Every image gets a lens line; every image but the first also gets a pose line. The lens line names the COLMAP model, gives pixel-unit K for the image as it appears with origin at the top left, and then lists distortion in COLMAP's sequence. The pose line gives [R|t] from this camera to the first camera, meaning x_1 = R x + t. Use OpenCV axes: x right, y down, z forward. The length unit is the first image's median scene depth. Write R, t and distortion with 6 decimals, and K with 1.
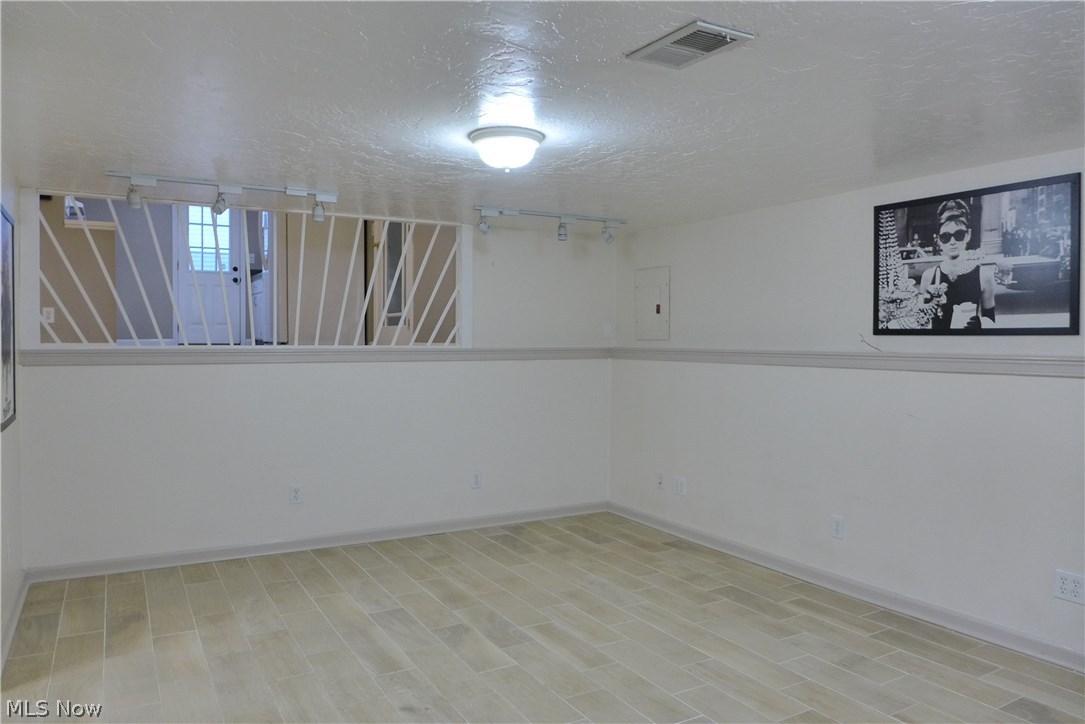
lens RADIAL K [[754.0, 0, 543.4], [0, 754.0, 355.5], [0, 0, 1]] dist [-0.049030, 0.022299]
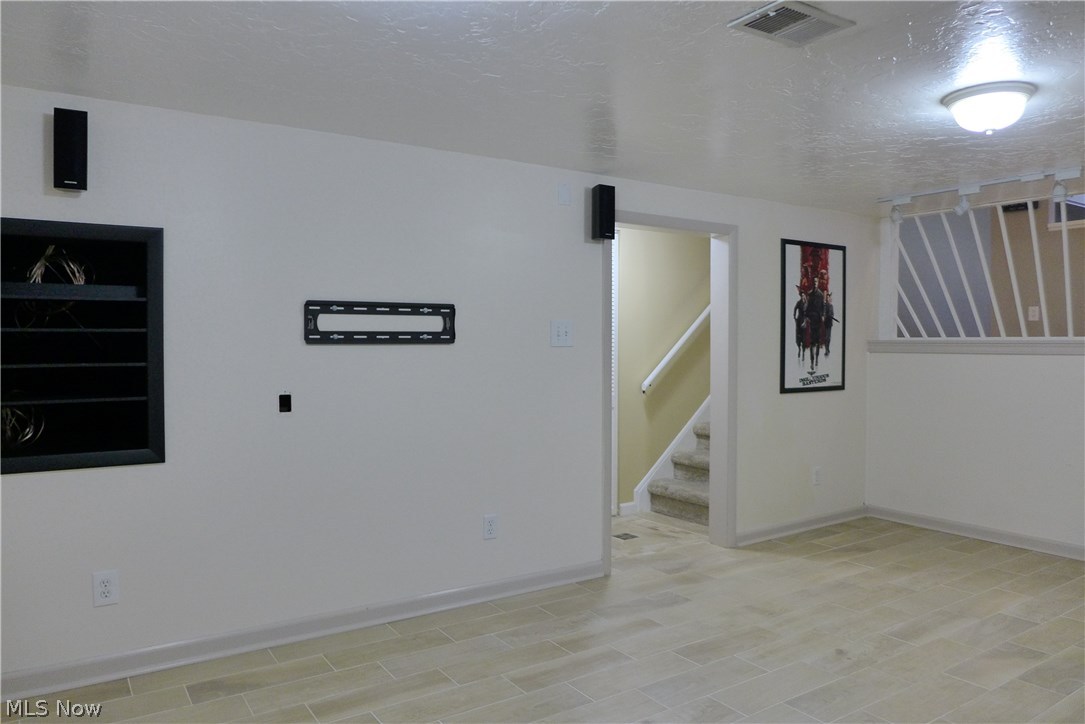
lens RADIAL K [[754.0, 0, 543.4], [0, 754.0, 355.5], [0, 0, 1]] dist [-0.049030, 0.022299]
pose [[0.060049, 0.007971, -0.998164, 0.734707], [-0.019184, 0.999793, 0.006830, 0.022377], [0.998011, 0.018738, 0.060189, 0.384761]]
